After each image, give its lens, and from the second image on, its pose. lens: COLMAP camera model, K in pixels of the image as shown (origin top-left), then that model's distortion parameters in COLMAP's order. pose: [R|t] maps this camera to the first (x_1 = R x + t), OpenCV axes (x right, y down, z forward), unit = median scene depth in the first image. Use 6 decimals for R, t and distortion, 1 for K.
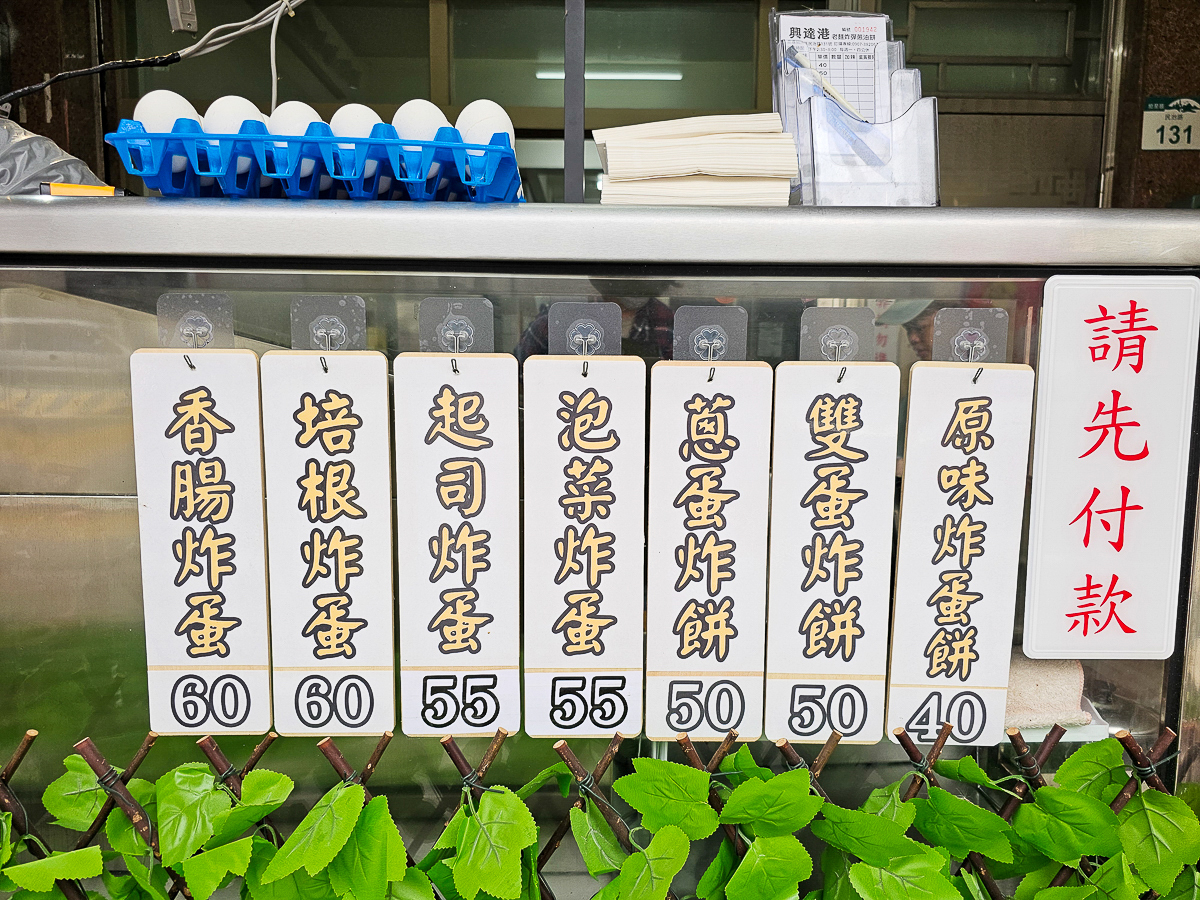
lens RADIAL K [[805.4, 0, 592.1], [0, 805.4, 455.2], [0, 0, 1]] dist [0.033428, -0.014436]
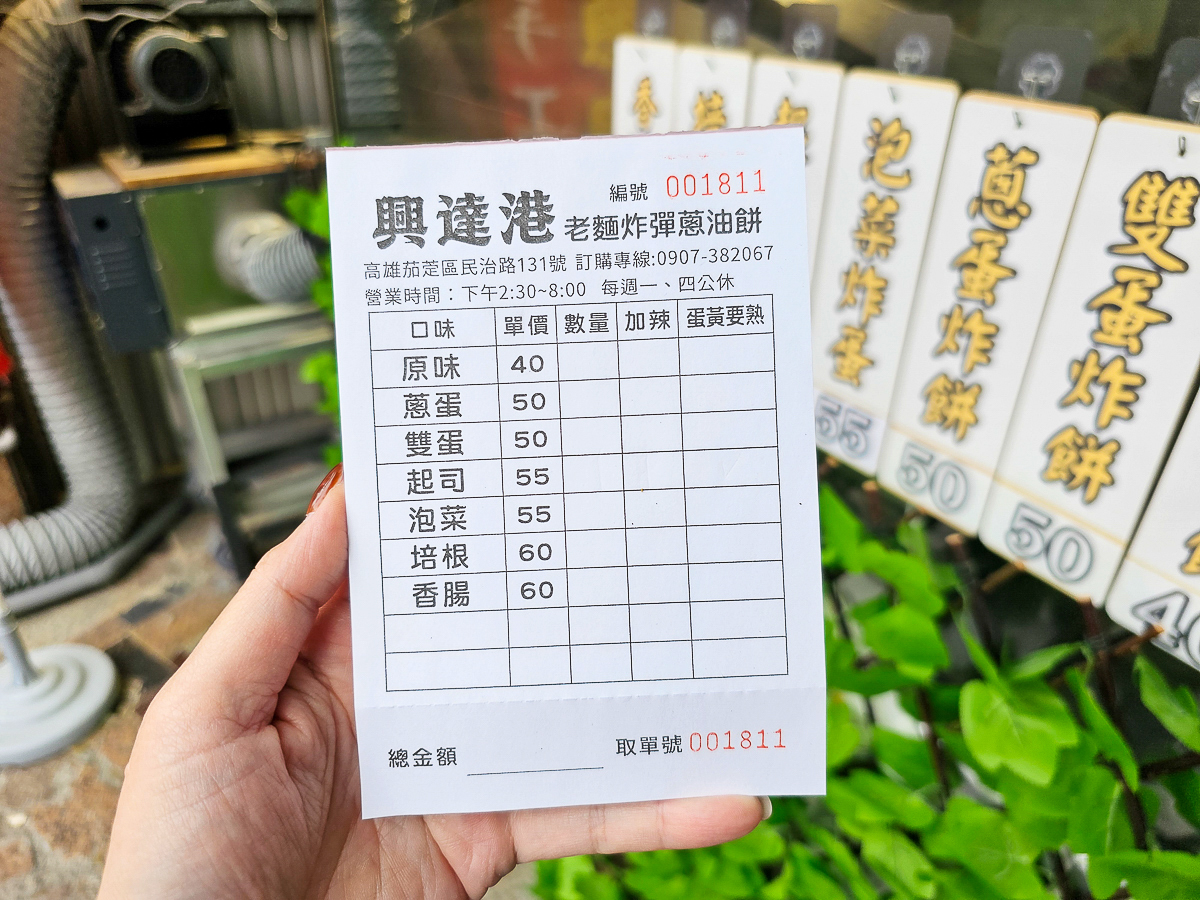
lens RADIAL K [[853.6, 0, 590.5], [0, 853.6, 448.6], [0, 0, 1]] dist [0.001082, -0.005809]
pose [[0.548136, 0.417968, -0.724465, 0.663105], [-0.099722, 0.892662, 0.439556, -0.136877], [0.830423, -0.168691, 0.530981, 0.120811]]
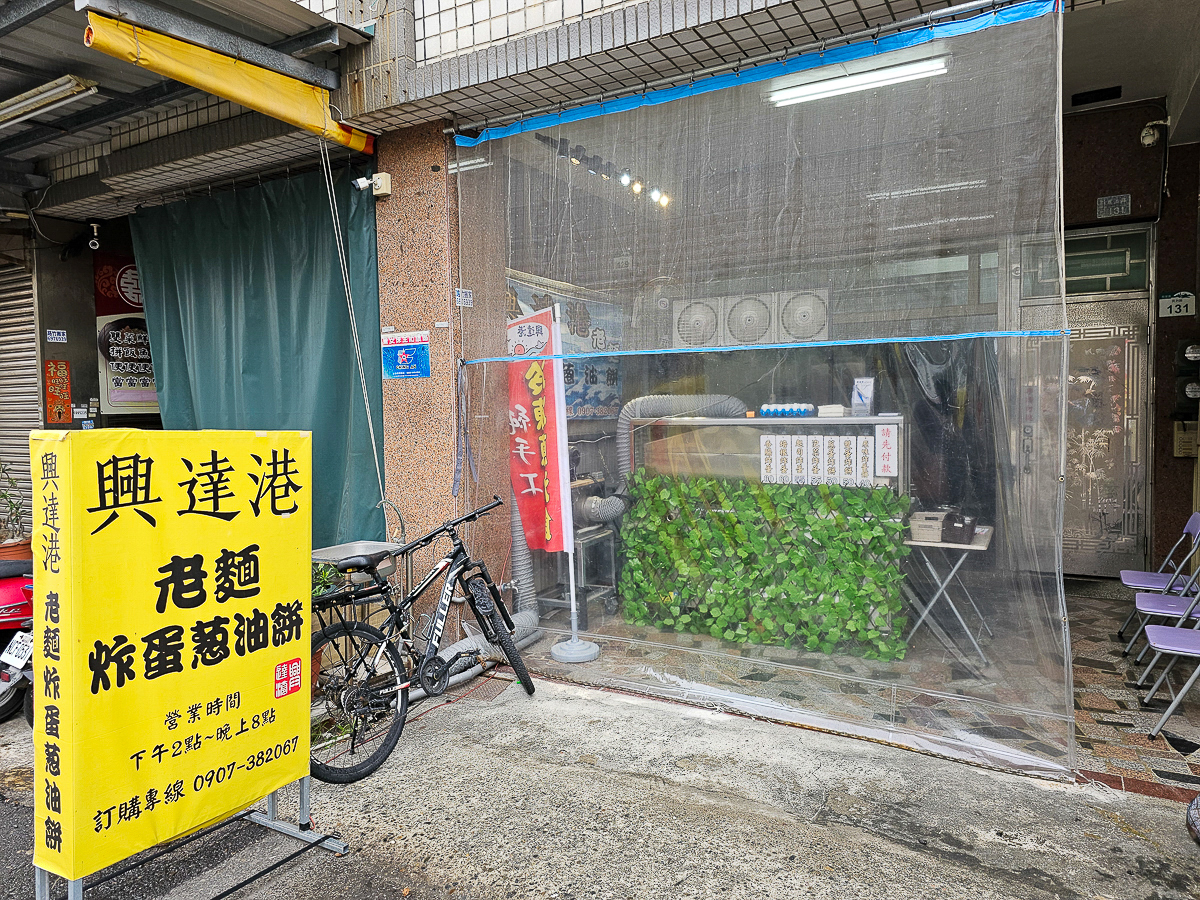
lens RADIAL K [[805.4, 0, 599.0], [0, 805.4, 449.2], [0, 0, 1]] dist [0.033428, -0.014436]
pose [[0.869874, 0.001676, -0.493271, 2.041648], [-0.022383, 0.999098, -0.036078, 0.343123], [0.492766, 0.042425, 0.869127, -6.900682]]
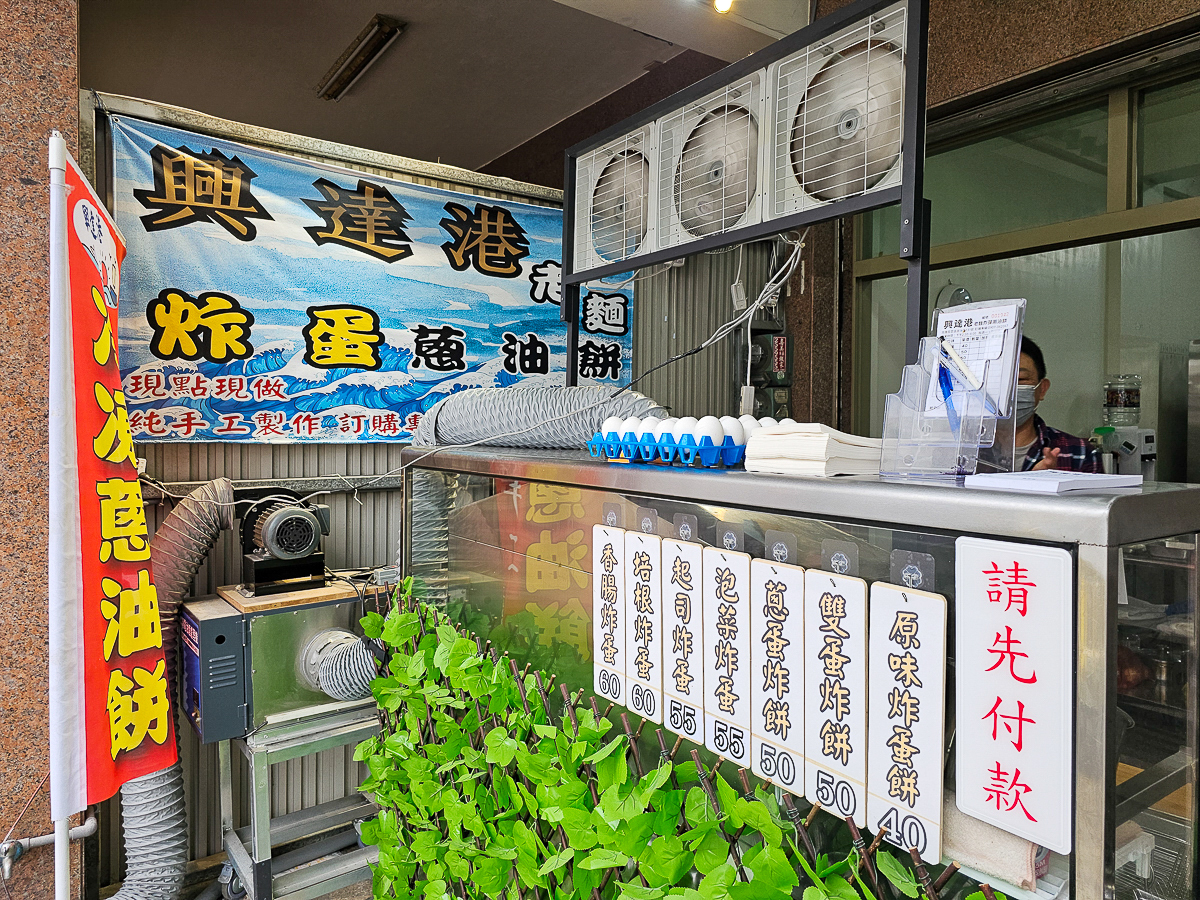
lens RADIAL K [[805.4, 0, 601.1], [0, 805.4, 443.3], [0, 0, 1]] dist [0.033428, -0.014436]
pose [[0.568472, 0.015786, -0.822551, 1.358281], [-0.080344, 0.996102, -0.036410, -0.277423], [0.818770, 0.086785, 0.567525, -0.335870]]
